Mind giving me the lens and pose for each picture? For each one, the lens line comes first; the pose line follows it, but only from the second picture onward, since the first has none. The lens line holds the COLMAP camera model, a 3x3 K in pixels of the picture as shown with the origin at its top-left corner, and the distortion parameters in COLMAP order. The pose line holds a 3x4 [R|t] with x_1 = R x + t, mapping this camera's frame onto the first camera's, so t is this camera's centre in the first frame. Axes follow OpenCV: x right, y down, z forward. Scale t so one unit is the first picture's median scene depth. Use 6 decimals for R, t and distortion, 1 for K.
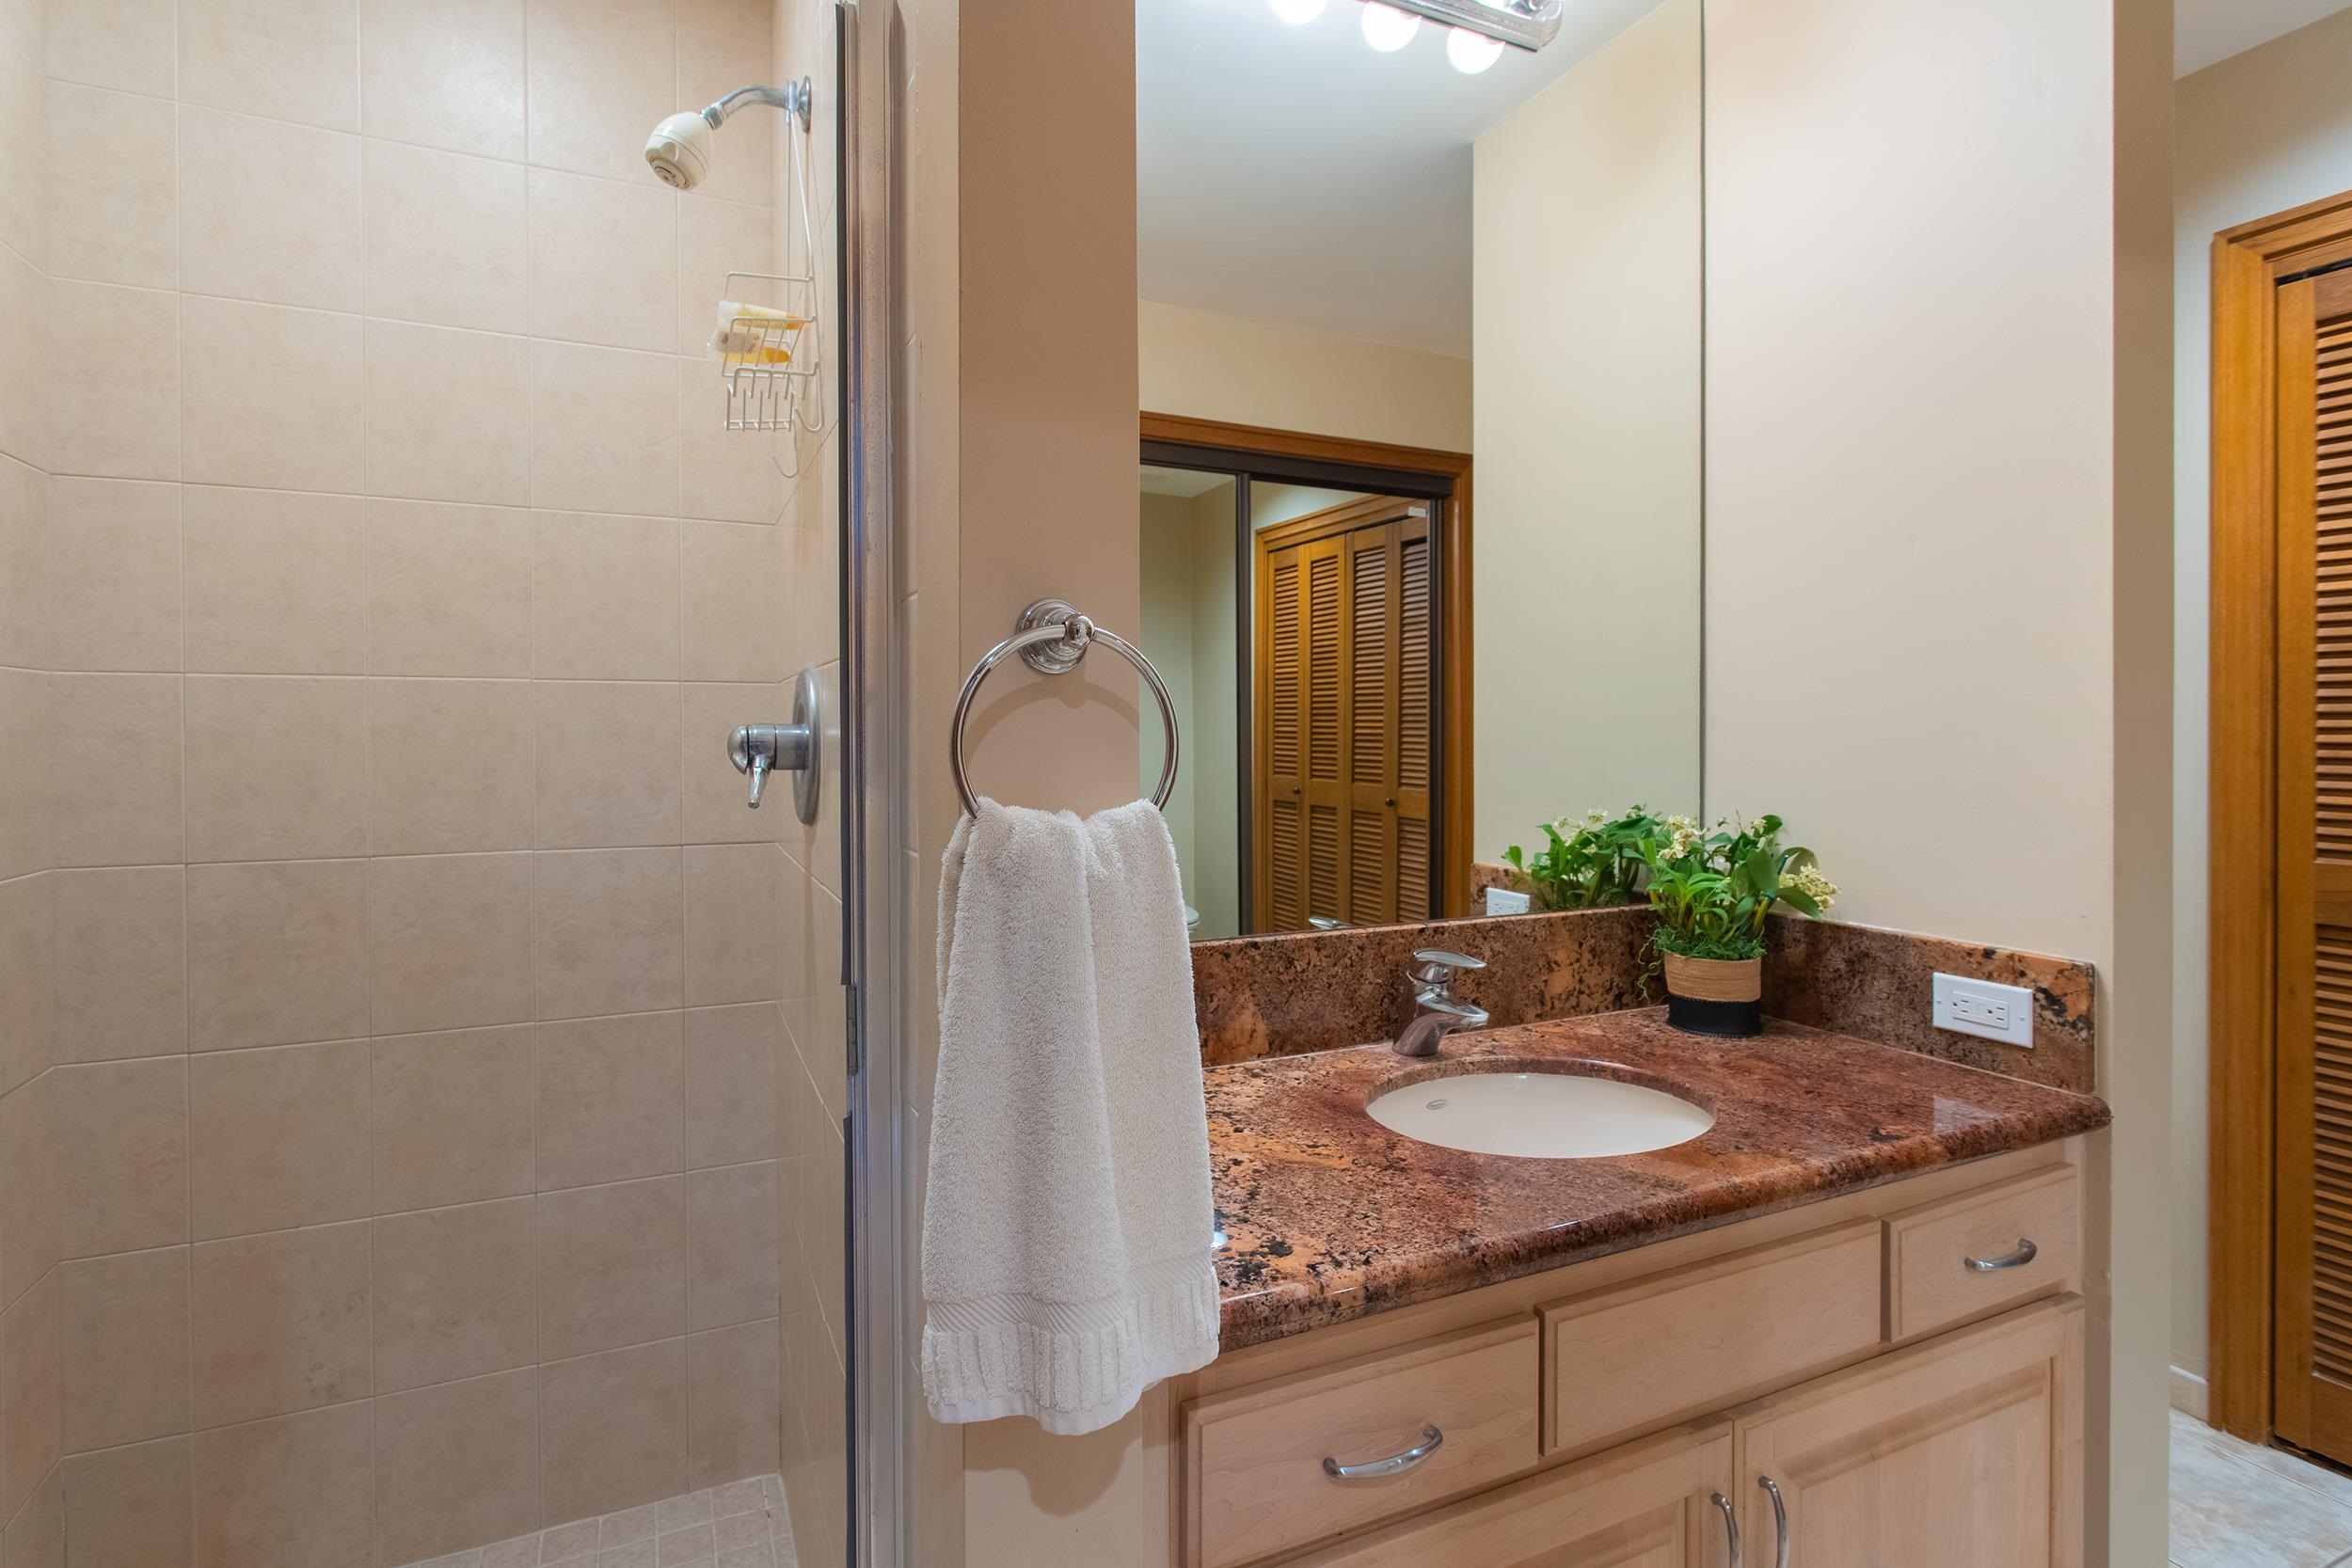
lens RADIAL K [[1140.4, 0, 1181.7], [0, 1140.4, 735.9], [0, 0, 1]] dist [0.000965, 0.000025]
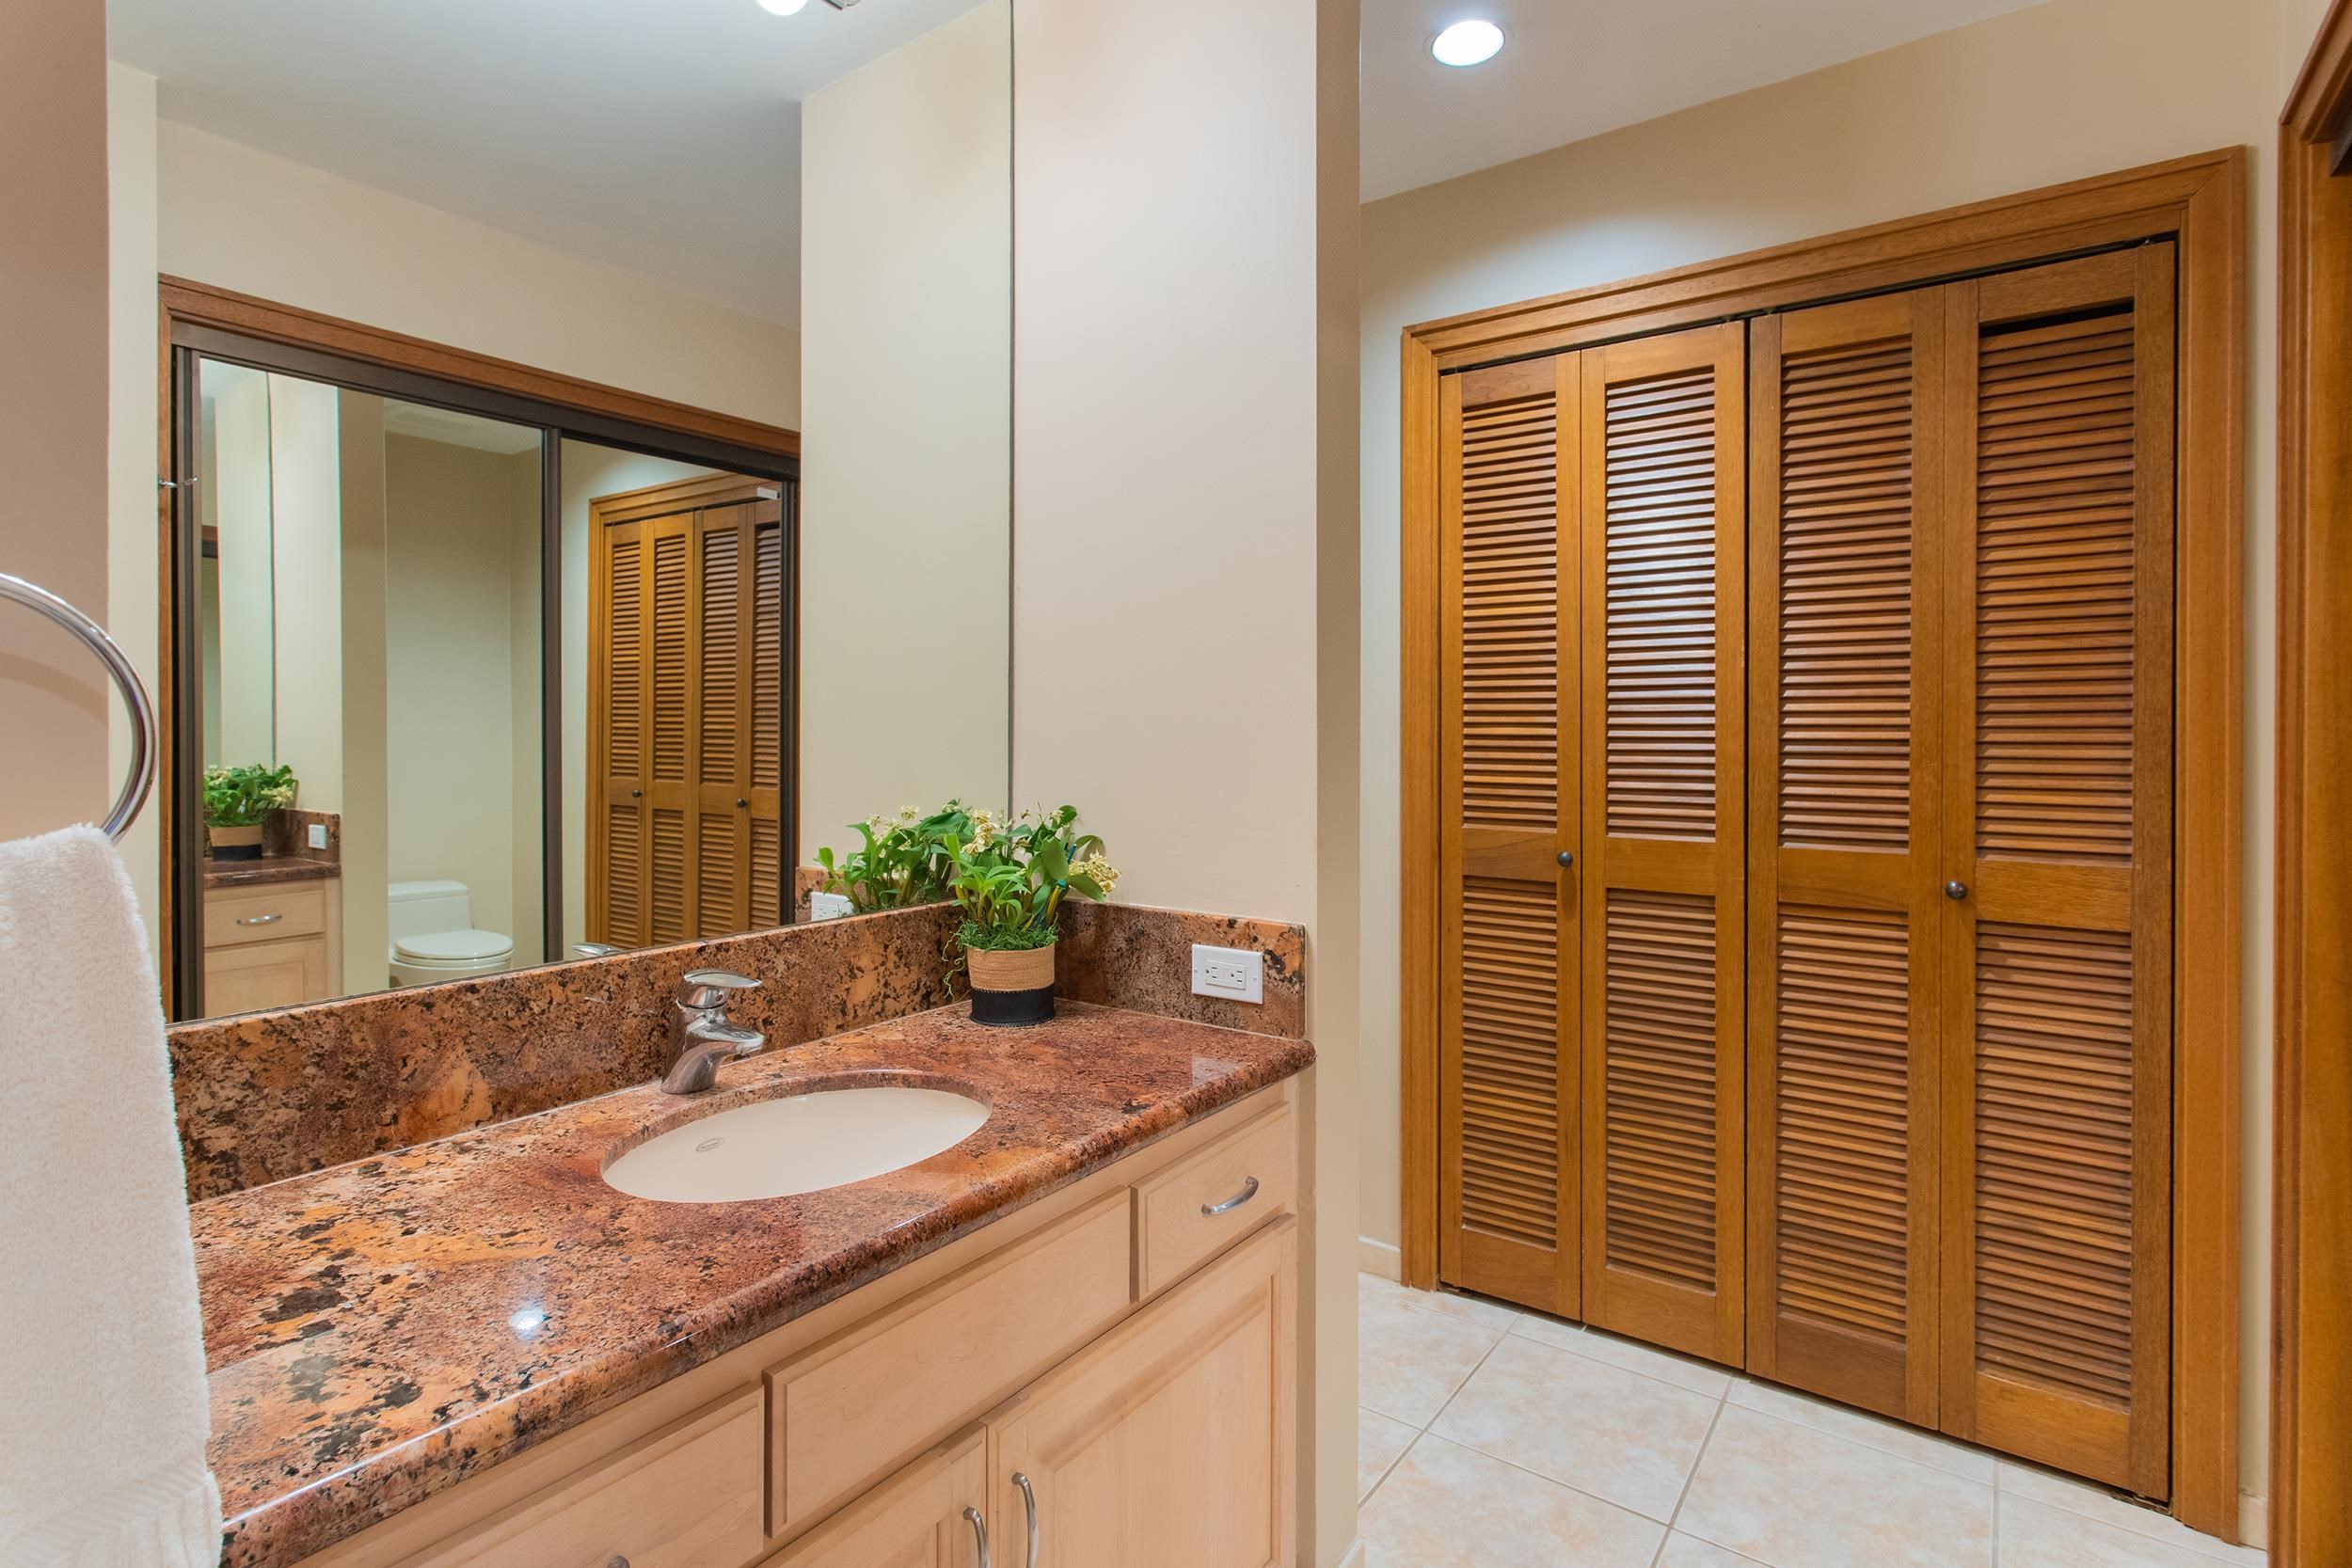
lens RADIAL K [[1135.5, 0, 1168.9], [0, 1135.5, 729.6], [0, 0, 1]] dist [0.000670, 0.000386]
pose [[0.876459, -0.002552, 0.481471, 0.112337], [0.003517, 0.999993, -0.001101, 0.001084], [-0.481464, 0.002658, 0.876462, 0.048597]]
